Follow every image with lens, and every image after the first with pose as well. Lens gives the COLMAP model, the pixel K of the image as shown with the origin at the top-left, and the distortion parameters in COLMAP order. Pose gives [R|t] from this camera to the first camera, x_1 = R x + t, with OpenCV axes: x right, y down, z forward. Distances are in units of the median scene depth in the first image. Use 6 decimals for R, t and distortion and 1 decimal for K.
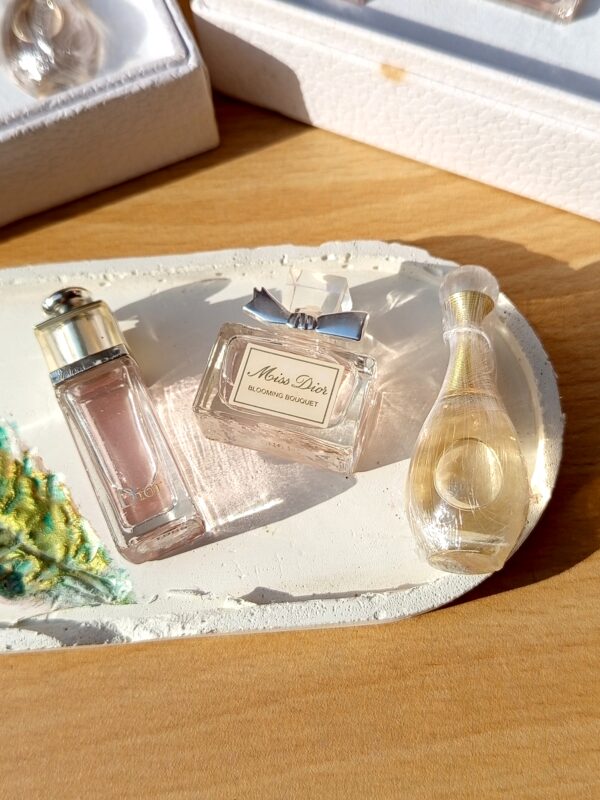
lens RADIAL K [[1052.5, 0, 299.1], [0, 1052.5, 401.2], [0, 0, 1]] dist [0.029032, 0.000000]
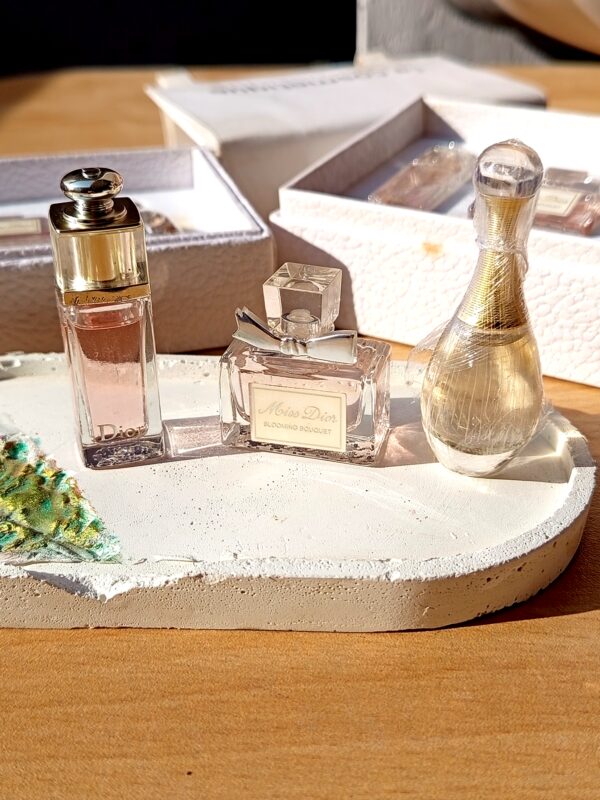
lens RADIAL K [[1052.5, 0, 300.6], [0, 1052.5, 400.4], [0, 0, 1]] dist [0.029032, 0.000000]
pose [[0.992777, 0.093465, -0.075227, 0.051019], [-0.119958, 0.761719, -0.636705, 0.635831], [-0.002207, 0.641130, 0.767429, 0.225888]]
